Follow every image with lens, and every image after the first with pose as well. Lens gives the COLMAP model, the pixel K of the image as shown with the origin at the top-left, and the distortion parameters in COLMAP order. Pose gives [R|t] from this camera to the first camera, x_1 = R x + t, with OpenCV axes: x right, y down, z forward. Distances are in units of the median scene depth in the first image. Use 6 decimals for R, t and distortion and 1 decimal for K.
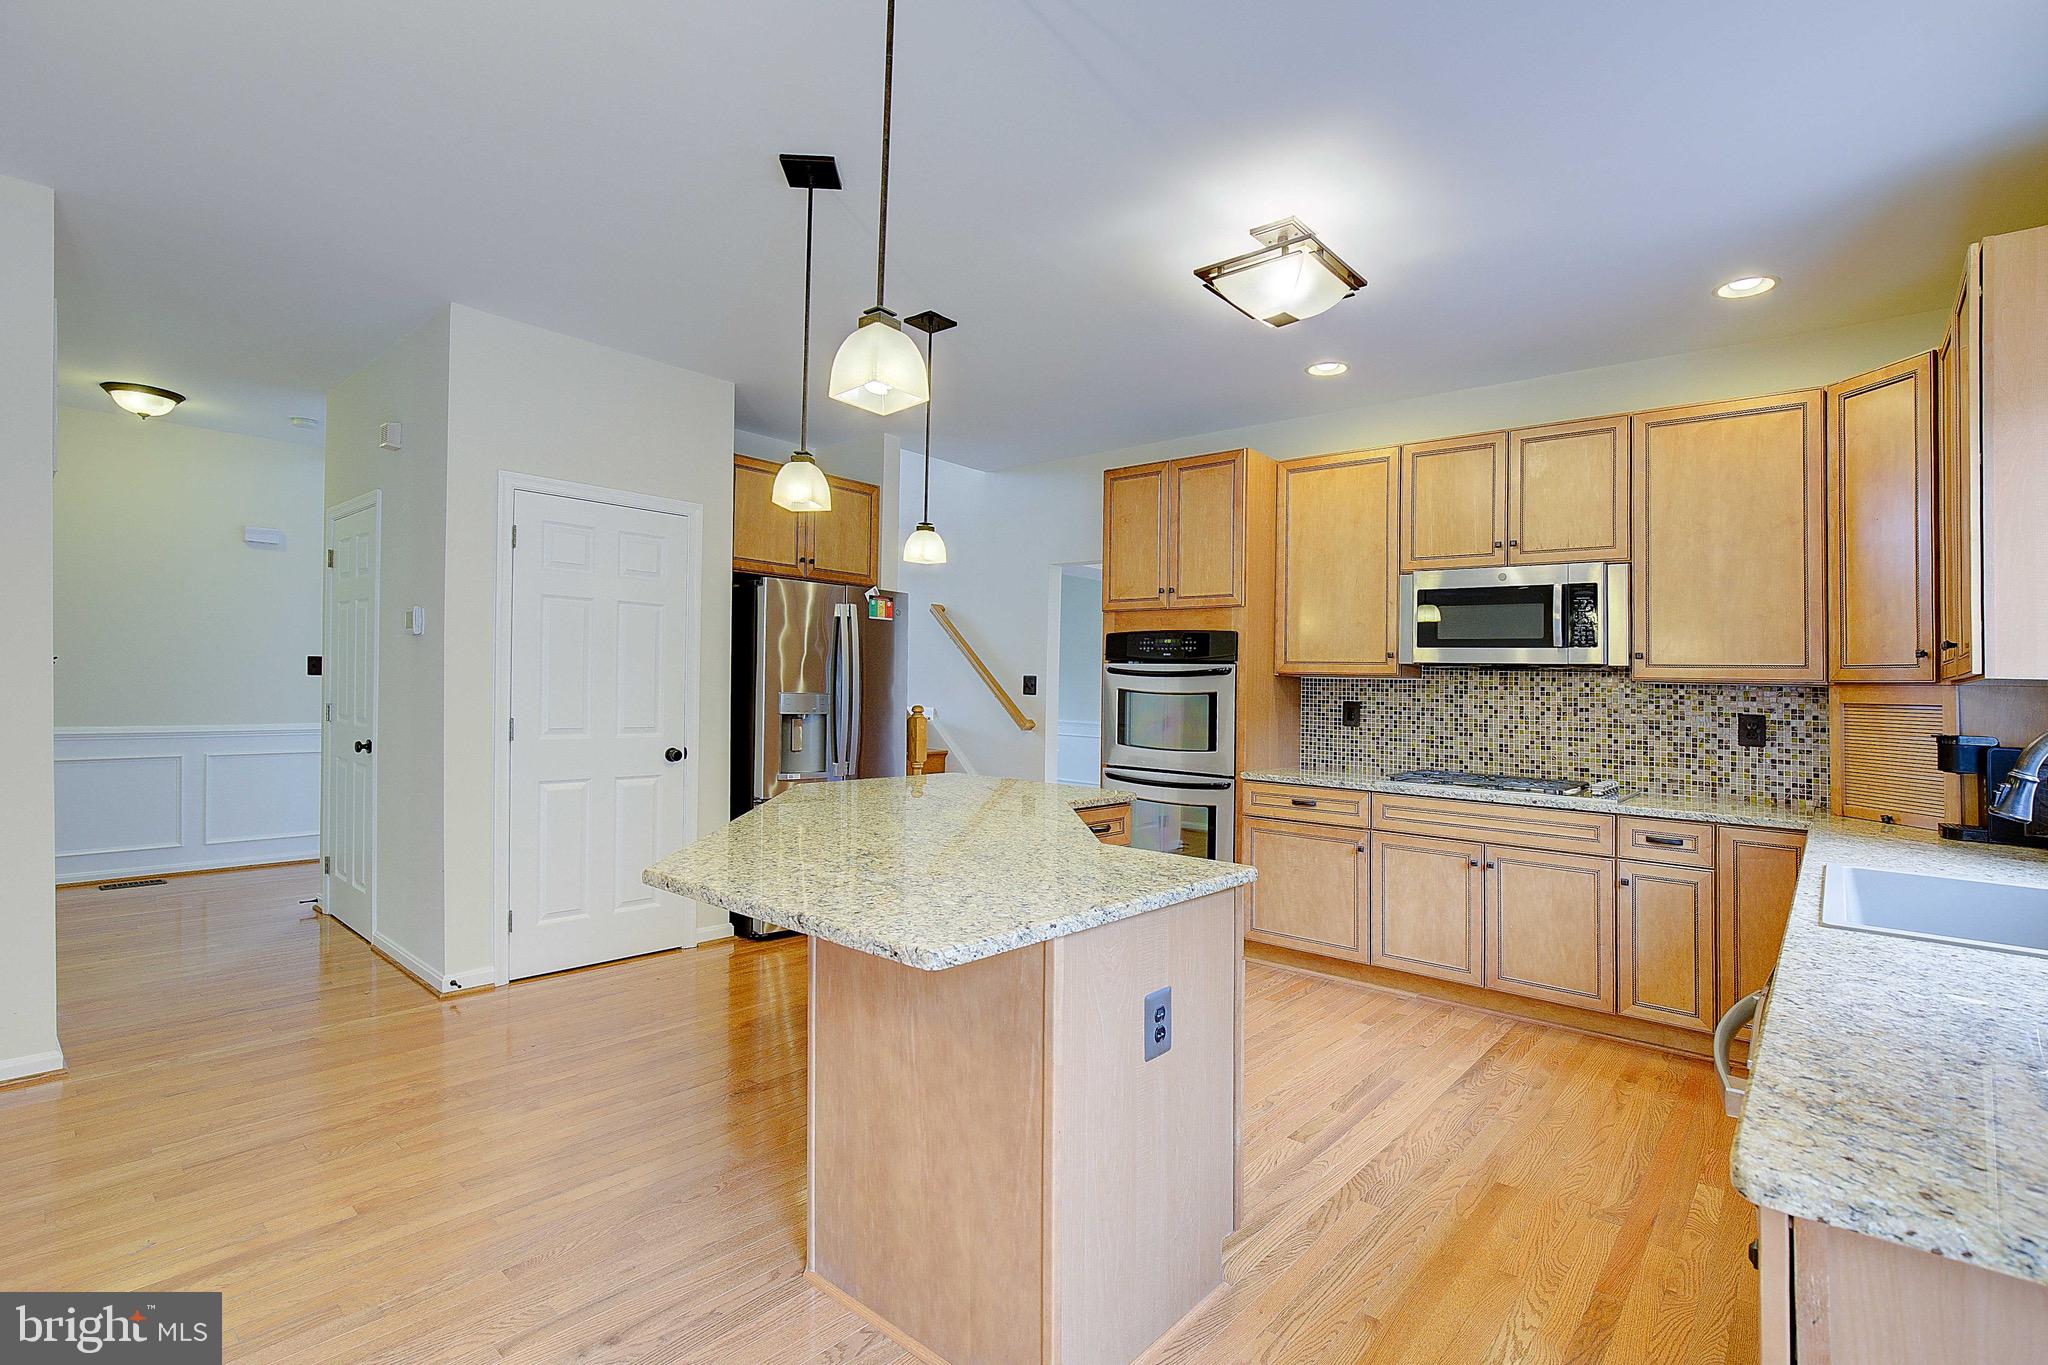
lens RADIAL K [[985.5, 0, 992.1], [0, 985.5, 622.2], [0, 0, 1]] dist [-0.021091, 0.004433]
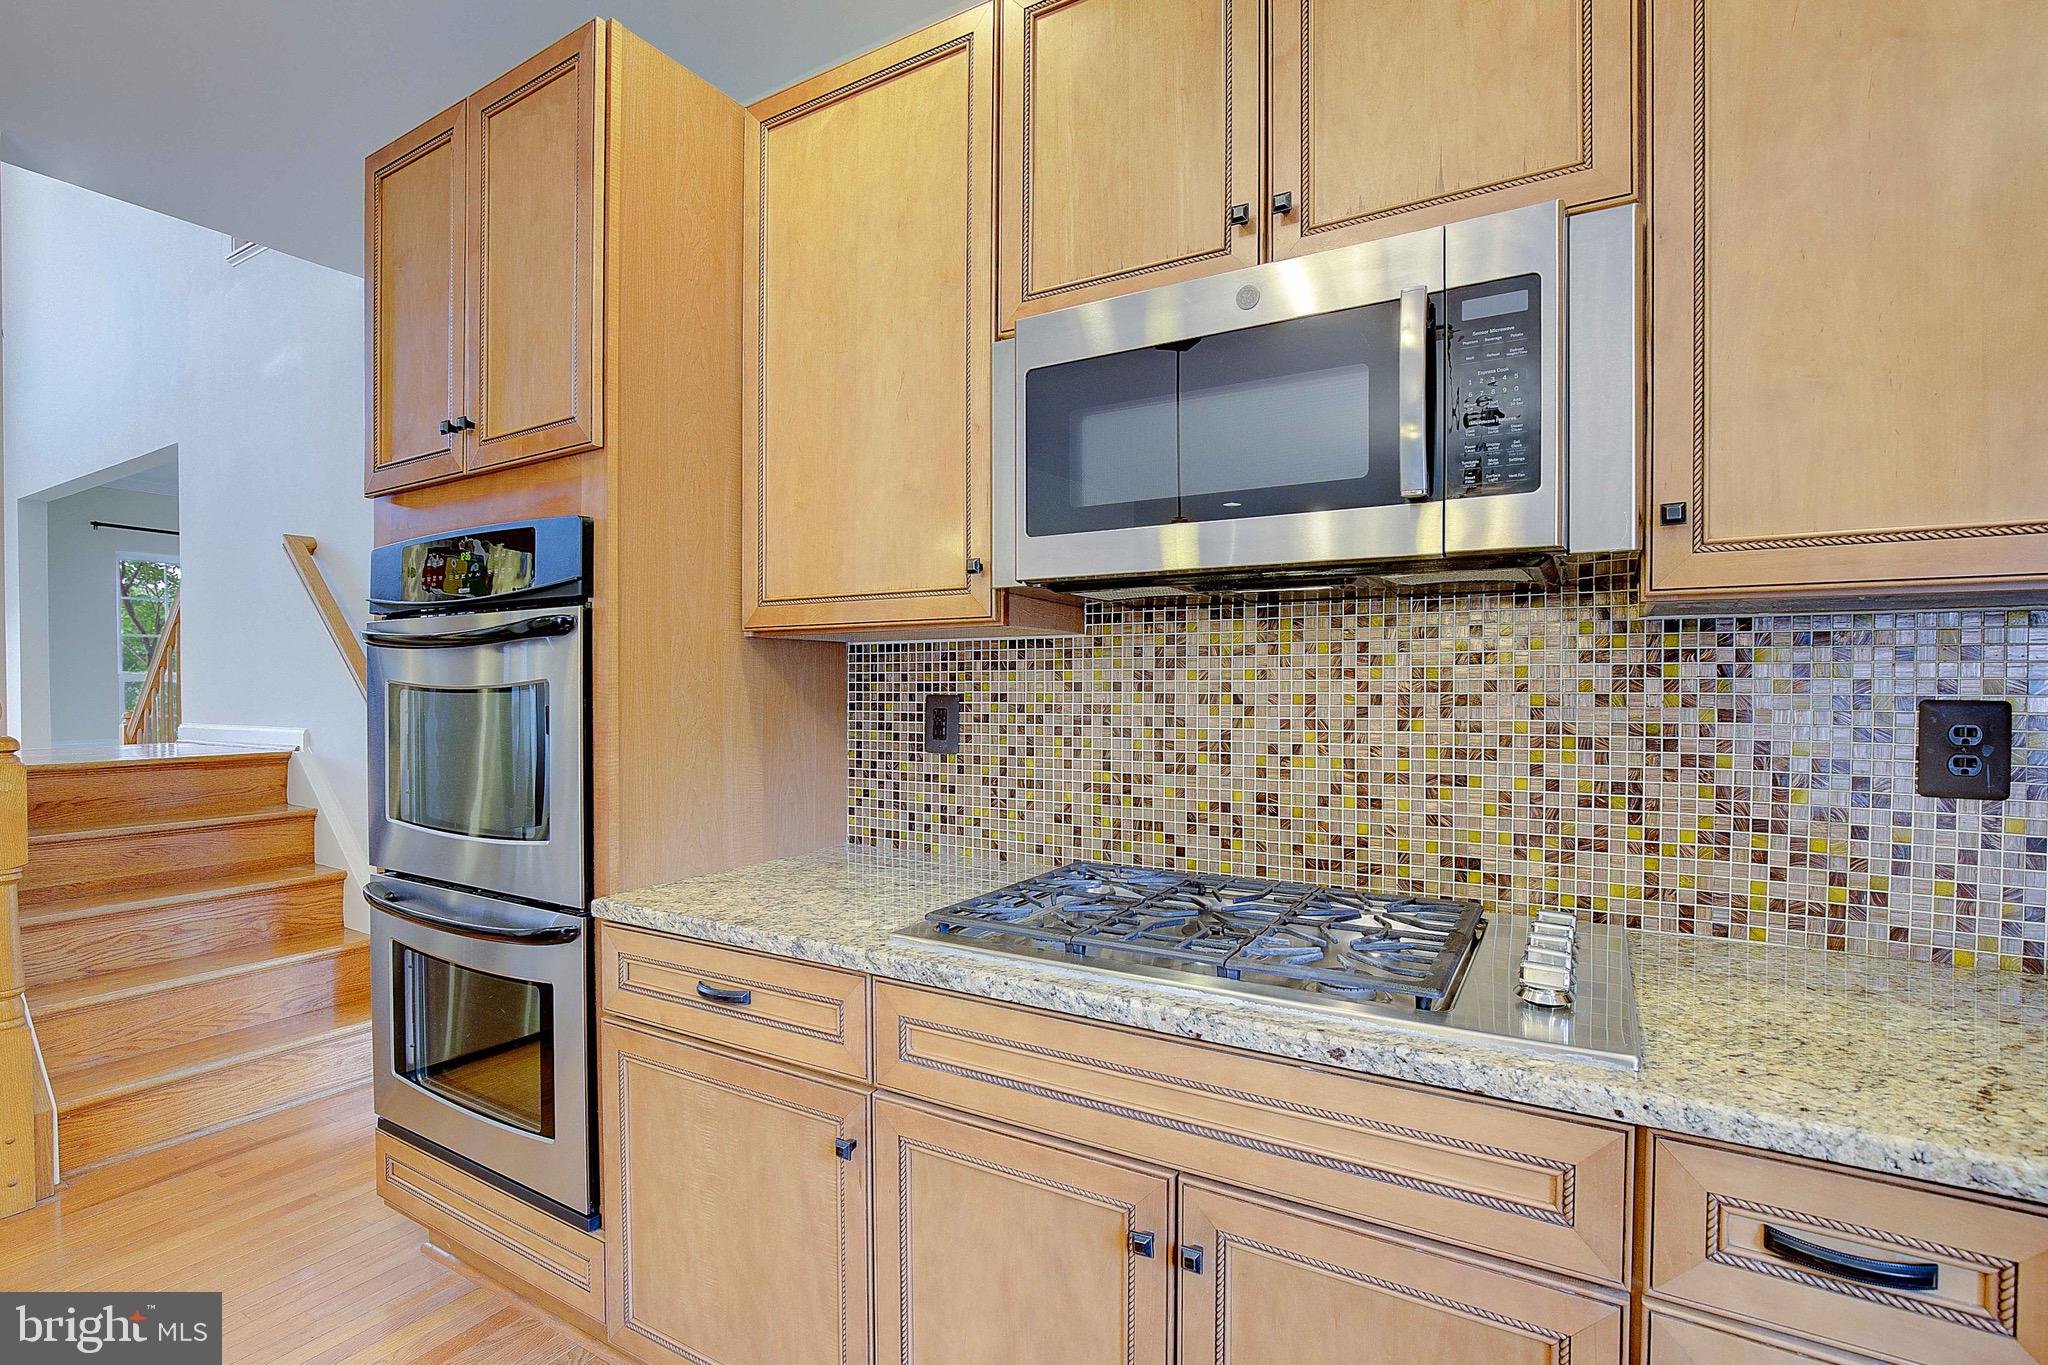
lens RADIAL K [[985.5, 0, 1015.2], [0, 985.5, 687.2], [0, 0, 1]] dist [-0.021091, 0.004433]
pose [[0.983338, -0.035033, 0.178381, 0.380331], [0.021756, 0.996882, 0.075847, 0.054551], [-0.180482, -0.070702, 0.981034, 0.683196]]
